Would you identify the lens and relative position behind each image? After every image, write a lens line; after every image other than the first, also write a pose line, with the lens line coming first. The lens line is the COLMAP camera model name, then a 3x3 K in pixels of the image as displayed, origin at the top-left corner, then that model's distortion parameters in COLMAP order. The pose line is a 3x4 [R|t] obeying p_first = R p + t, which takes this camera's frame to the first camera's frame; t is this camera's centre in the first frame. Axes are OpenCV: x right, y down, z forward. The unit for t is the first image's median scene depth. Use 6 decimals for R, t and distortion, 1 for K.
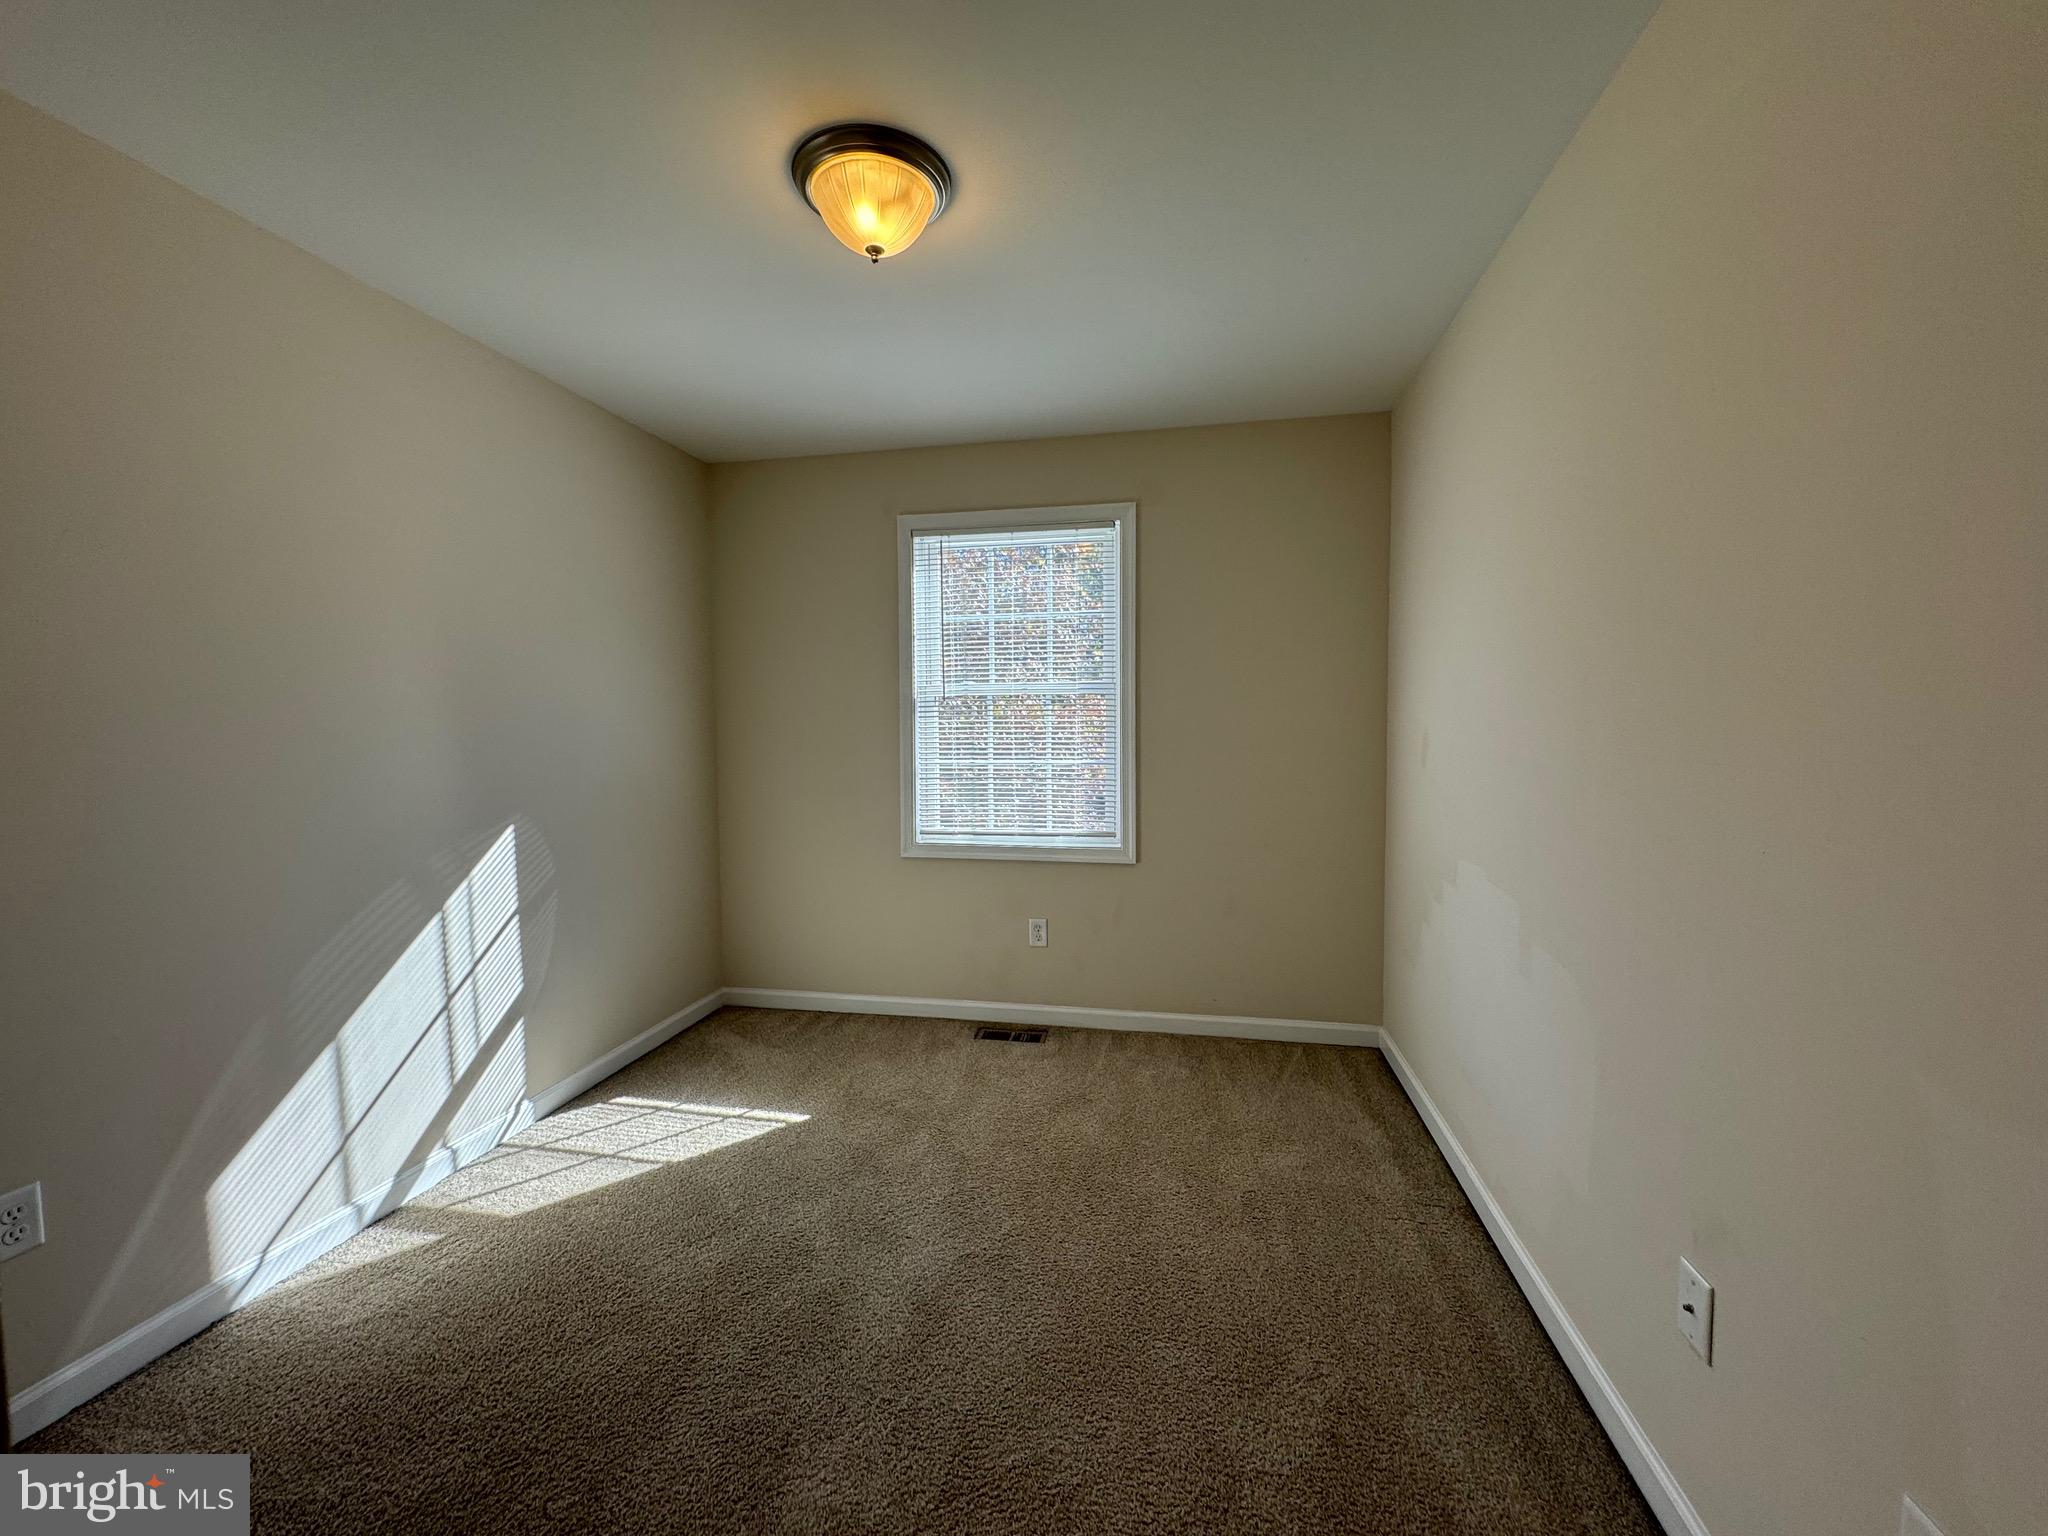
lens RADIAL K [[813.7, 0, 1031.9], [0, 813.7, 768.6], [0, 0, 1]] dist [0.002392, 0.000072]
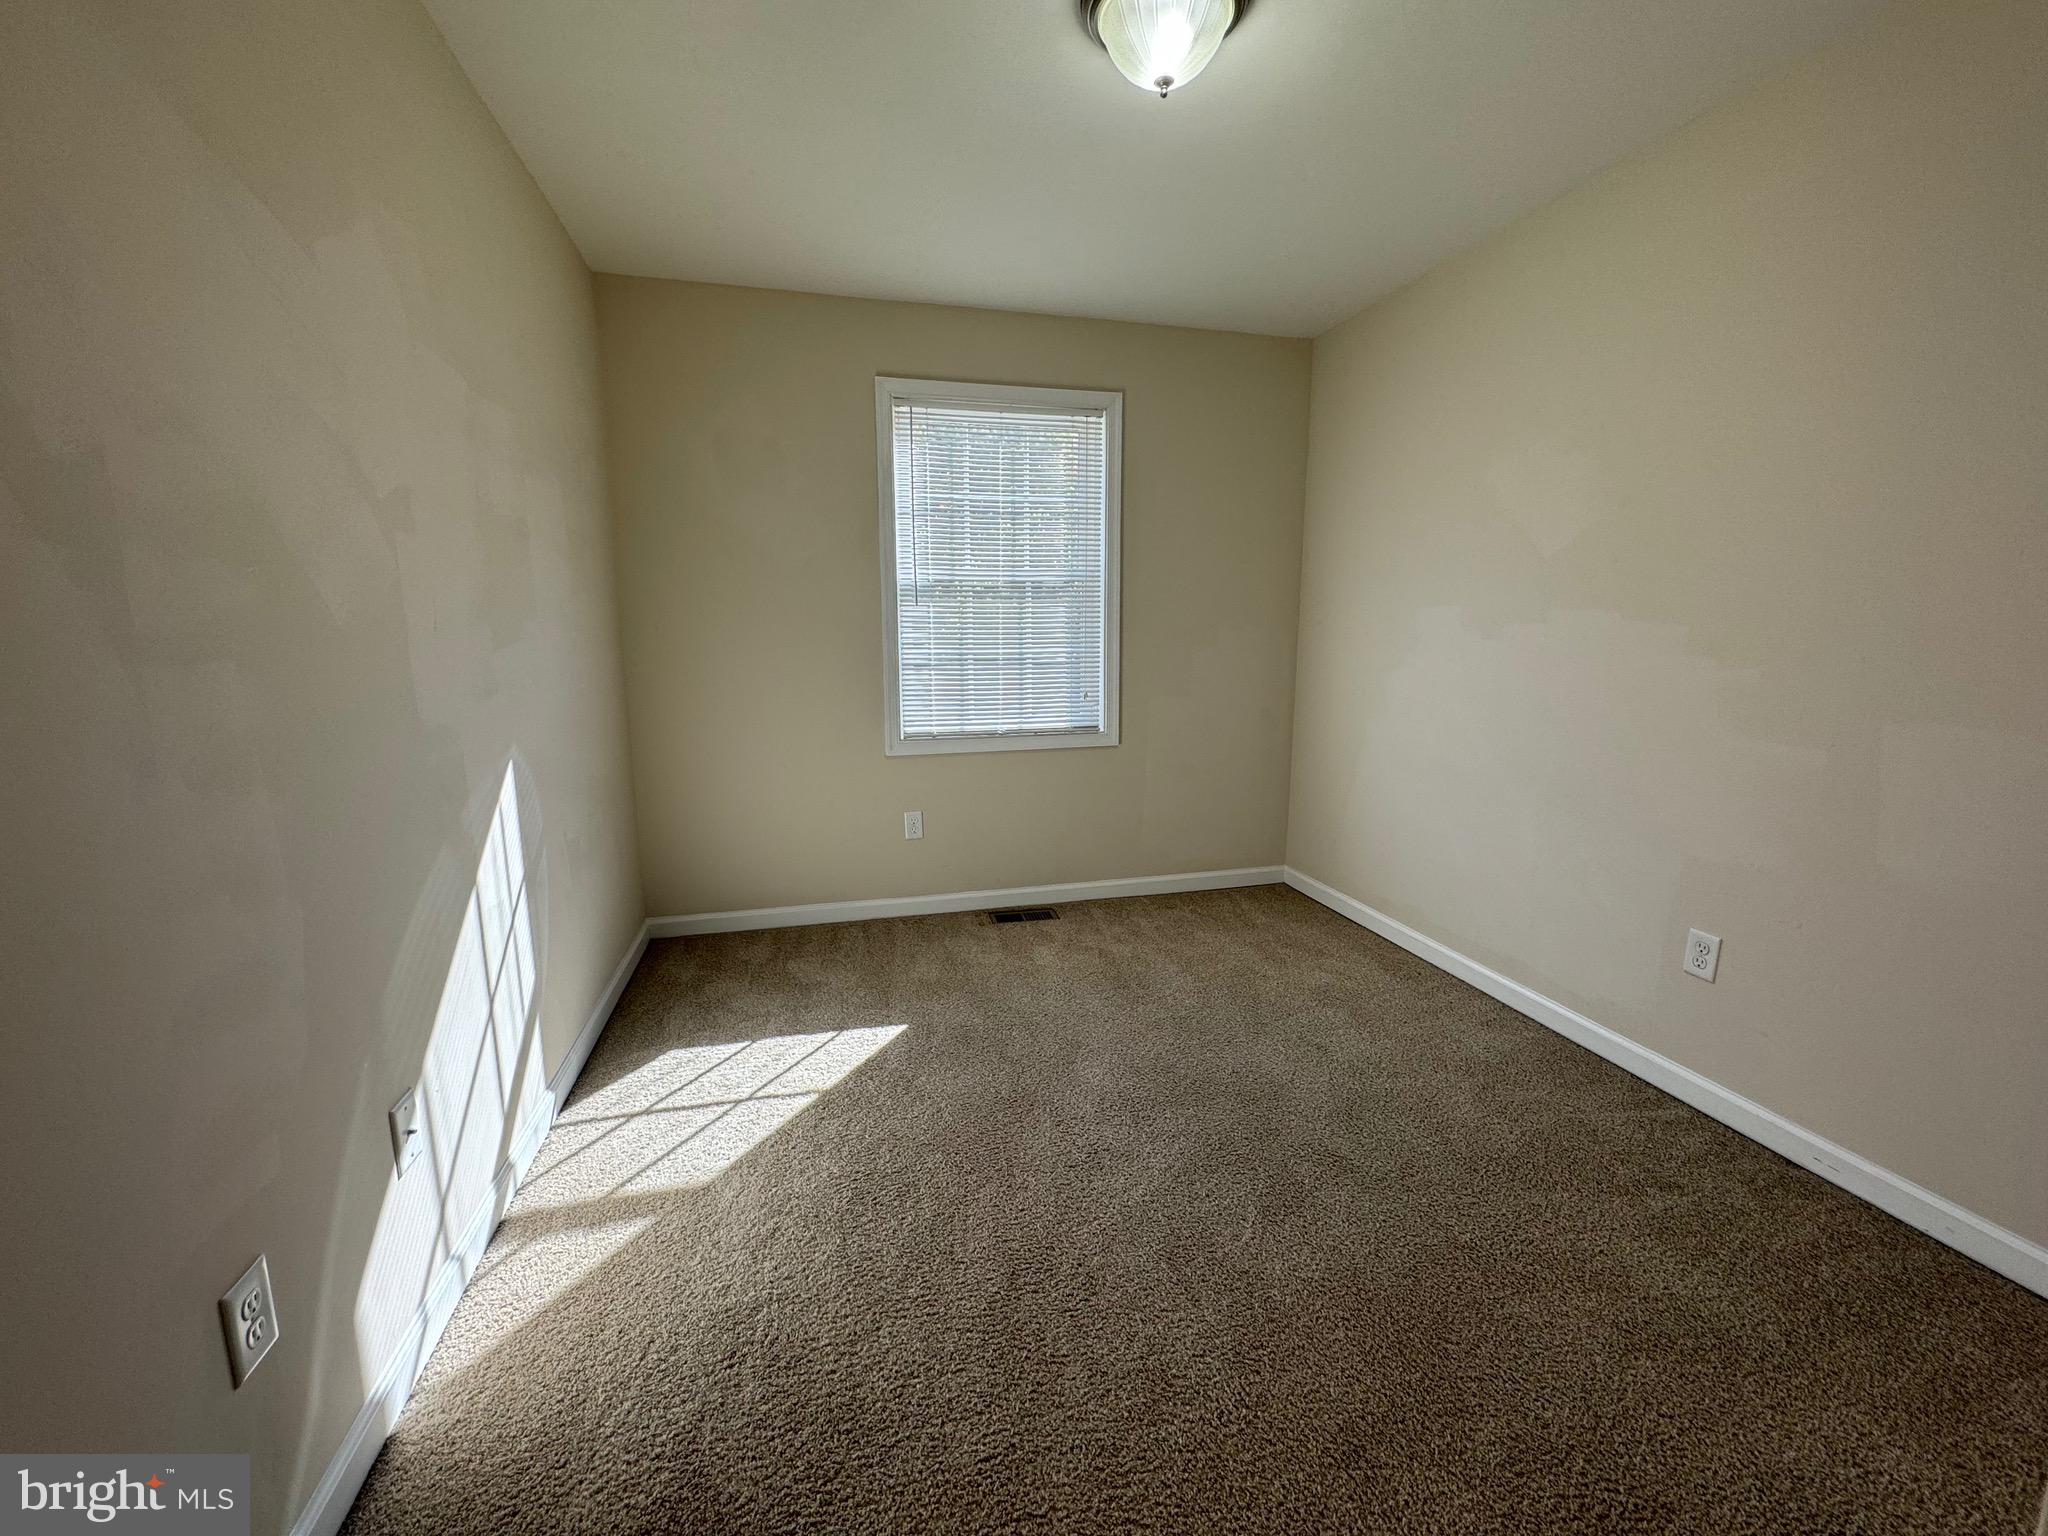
lens RADIAL K [[813.7, 0, 1026.8], [0, 813.7, 754.3], [0, 0, 1]] dist [0.002392, 0.000072]
pose [[0.907958, -0.065770, 0.413868, -0.412213], [0.018647, 0.992970, 0.116889, 0.000862], [-0.418646, -0.098413, 0.902802, 0.077320]]
